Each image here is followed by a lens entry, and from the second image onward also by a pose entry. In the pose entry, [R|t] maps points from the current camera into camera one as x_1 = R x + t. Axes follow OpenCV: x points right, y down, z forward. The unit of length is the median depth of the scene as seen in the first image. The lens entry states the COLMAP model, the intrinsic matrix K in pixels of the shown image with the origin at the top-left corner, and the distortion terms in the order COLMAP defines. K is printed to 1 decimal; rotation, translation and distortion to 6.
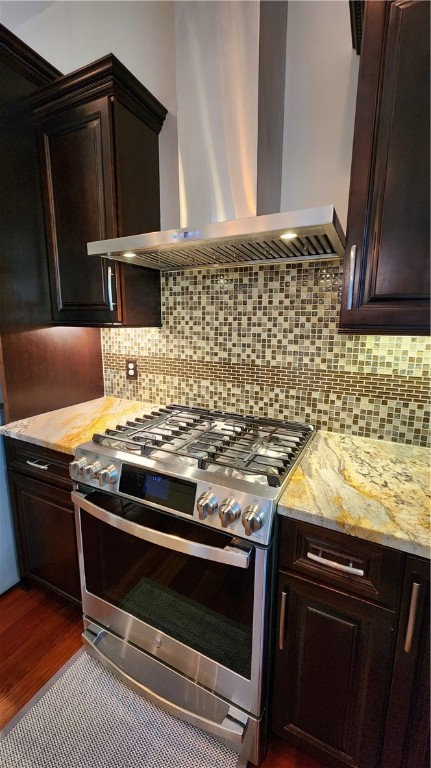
lens RADIAL K [[313.2, 0, 214.6], [0, 313.2, 377.1], [0, 0, 1]] dist [0.002057, -0.000381]
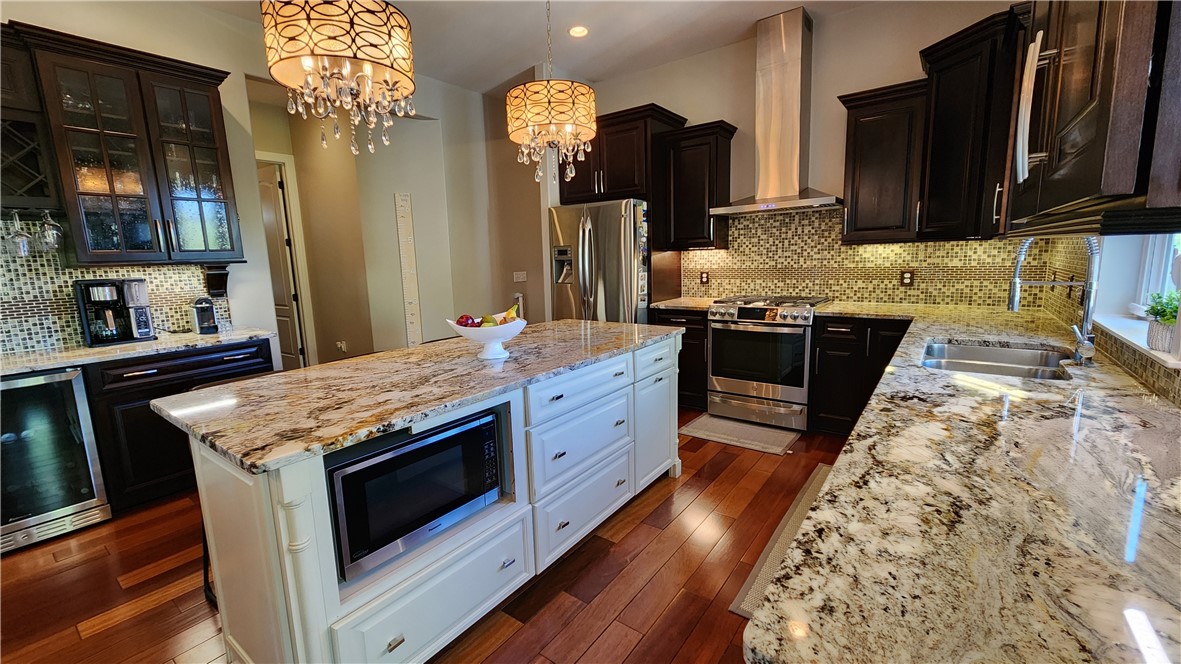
lens RADIAL K [[481.6, 0, 569.7], [0, 481.6, 329.2], [0, 0, 1]] dist [0.002057, -0.000381]
pose [[0.982179, -0.009914, -0.187684, -0.565888], [0.003017, 0.999311, -0.037000, 0.381200], [0.187921, 0.035775, 0.981532, -1.769975]]
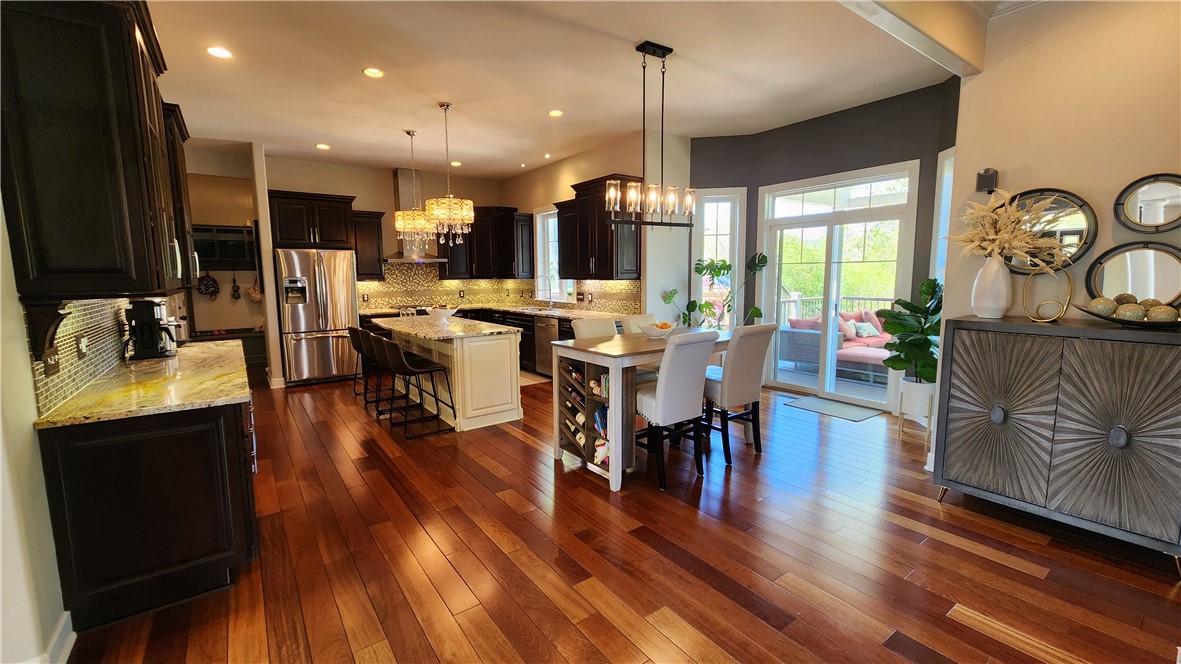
lens RADIAL K [[481.6, 0, 583.5], [0, 481.6, 328.4], [0, 0, 1]] dist [0.002057, -0.000381]
pose [[0.454477, -0.115097, 0.883291, -3.580021], [0.186912, 0.981863, 0.031770, 0.519448], [-0.870927, 0.150659, 0.467747, -2.879084]]
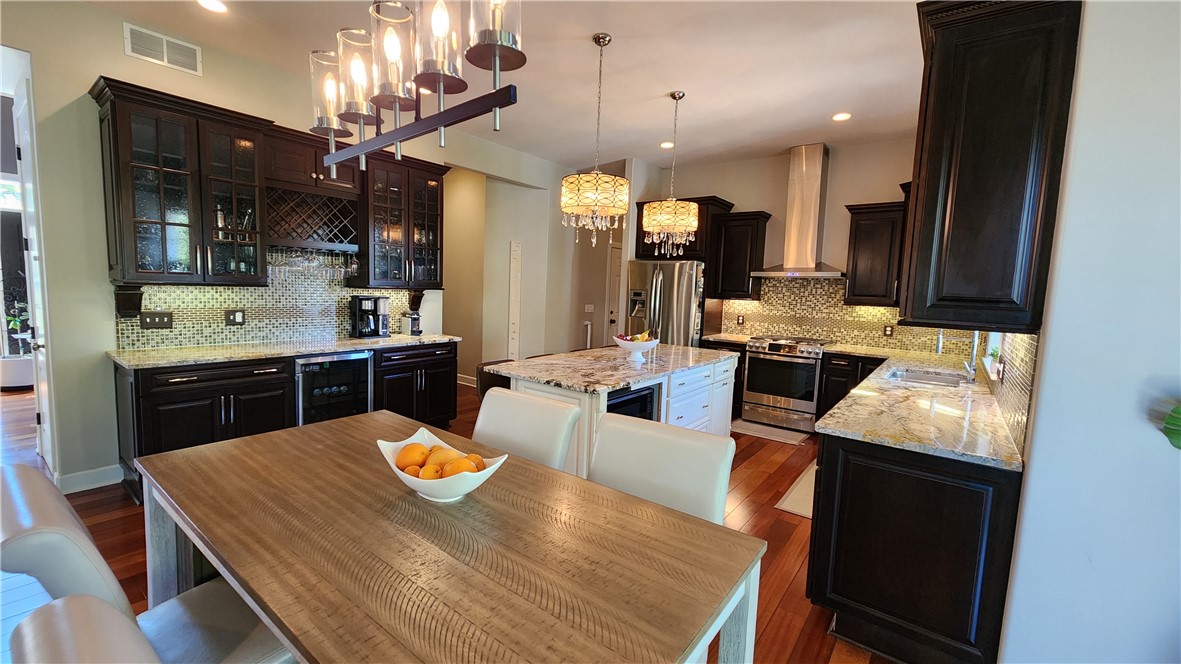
lens RADIAL K [[481.6, 0, 566.3], [0, 481.6, 331.0], [0, 0, 1]] dist [0.002057, -0.000381]
pose [[0.980433, 0.047677, -0.190993, -0.939632], [-0.066360, 0.993485, -0.092648, 0.508482], [0.185332, 0.103510, 0.977209, -2.834029]]
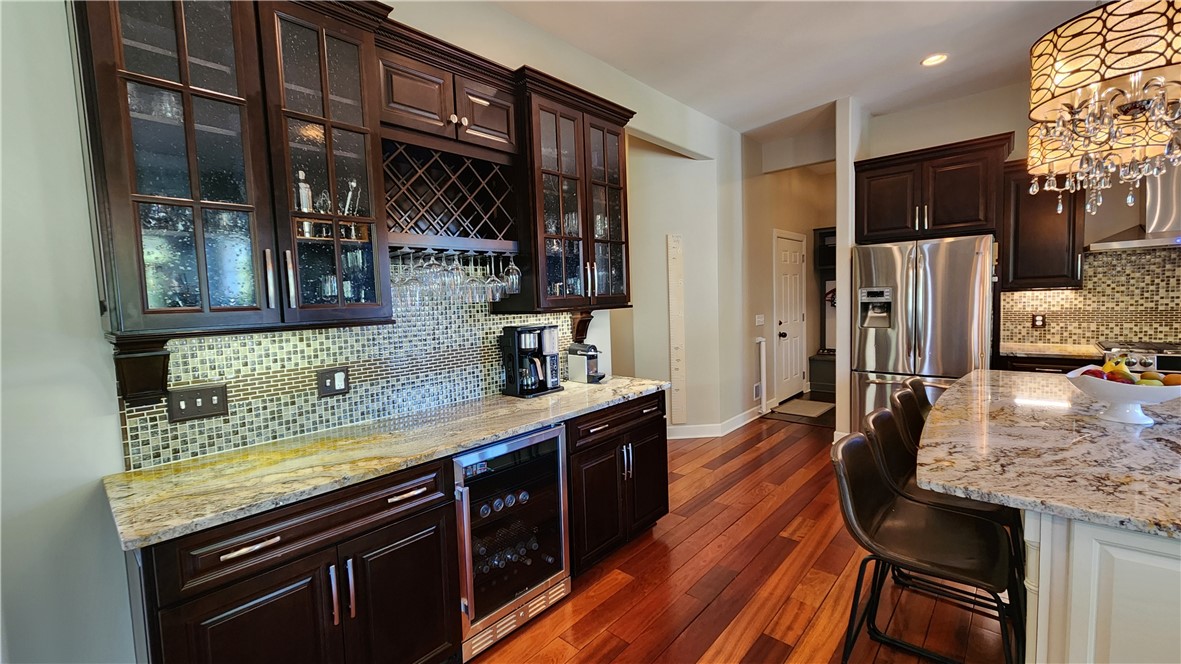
lens RADIAL K [[481.6, 0, 569.6], [0, 481.6, 332.3], [0, 0, 1]] dist [0.002057, -0.000381]
pose [[0.961679, -0.024673, -0.273066, -2.002812], [-0.007241, 0.993310, -0.115252, 0.342764], [0.274083, 0.112813, 0.955066, -1.929972]]
